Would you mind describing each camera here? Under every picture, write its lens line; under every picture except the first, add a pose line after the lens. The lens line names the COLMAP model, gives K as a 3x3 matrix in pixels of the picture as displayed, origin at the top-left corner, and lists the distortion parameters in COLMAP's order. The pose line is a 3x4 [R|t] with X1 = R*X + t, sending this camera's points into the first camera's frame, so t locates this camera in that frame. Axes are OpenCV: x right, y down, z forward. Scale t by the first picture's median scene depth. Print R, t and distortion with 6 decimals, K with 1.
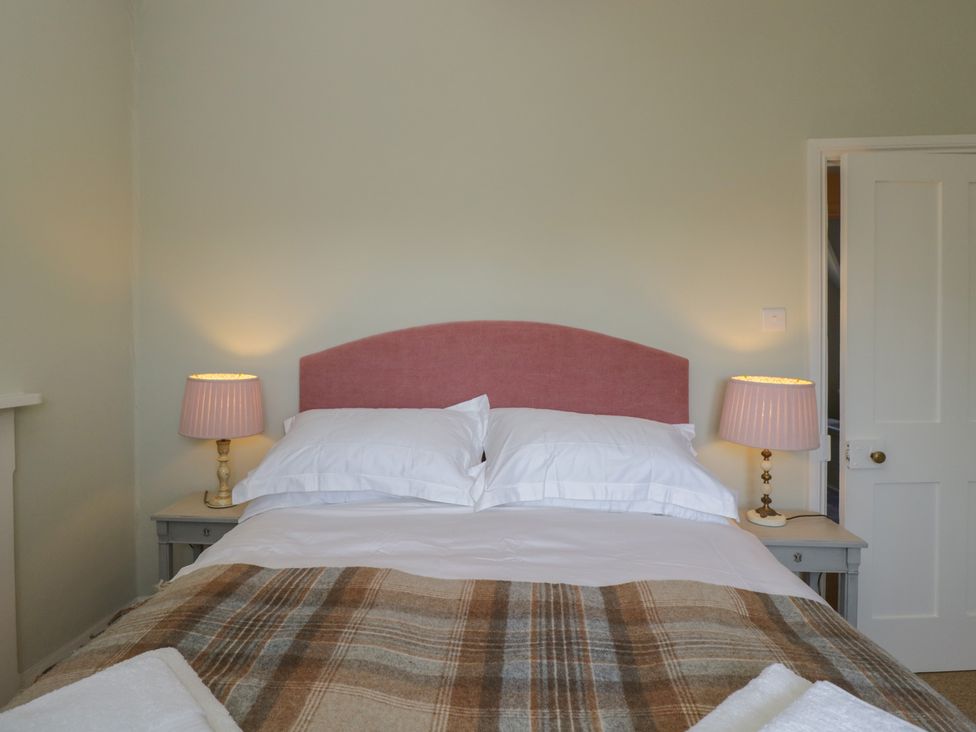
lens RADIAL K [[561.2, 0, 487.9], [0, 561.2, 352.0], [0, 0, 1]] dist [0.000703, -0.000233]
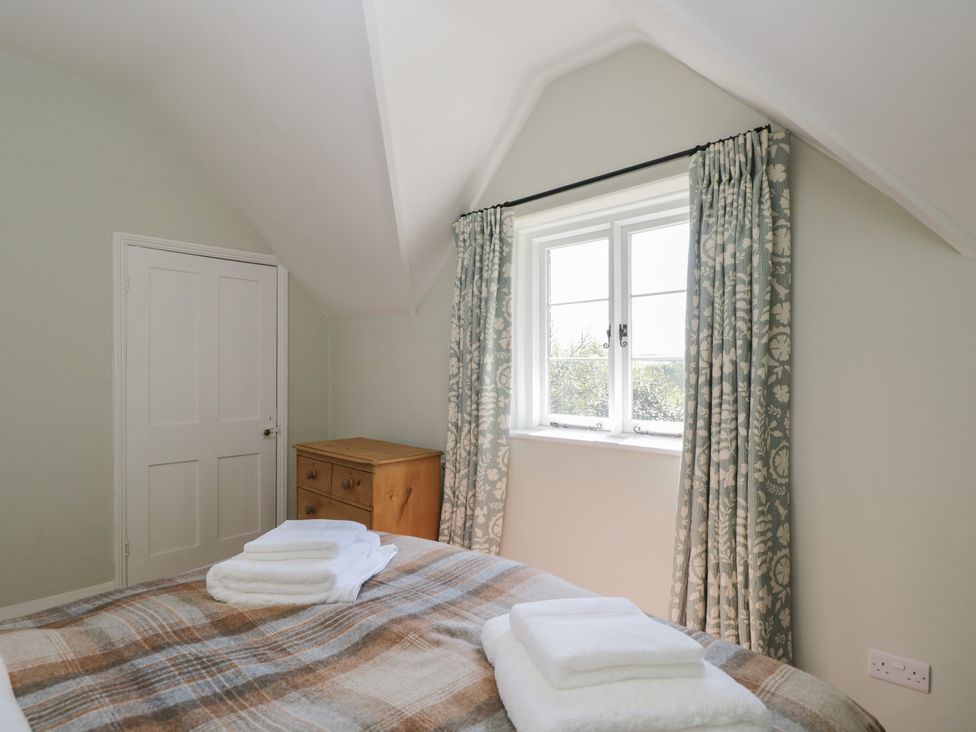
lens RADIAL K [[523.9, 0, 494.4], [0, 523.9, 359.5], [0, 0, 1]] dist [0.010548, -0.015995]
pose [[-0.796689, 0.017181, 0.604146, -0.455281], [0.010551, 0.999839, -0.014521, 0.005730], [-0.604298, -0.005194, -0.796741, 0.770722]]
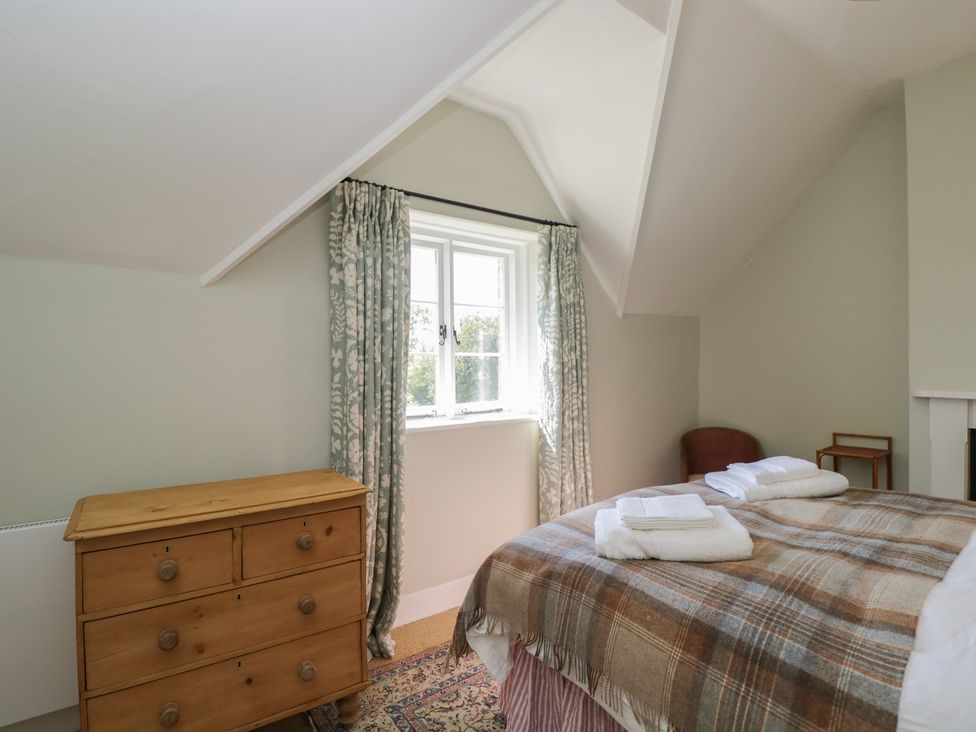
lens RADIAL K [[509.7, 0, 482.7], [0, 509.7, 368.7], [0, 0, 1]] dist [0.001308, -0.013950]
pose [[-0.741479, 0.015843, -0.670789, 1.034828], [-0.003786, 0.999606, 0.027794, -0.013292], [0.670965, 0.023148, -0.741127, 0.747018]]
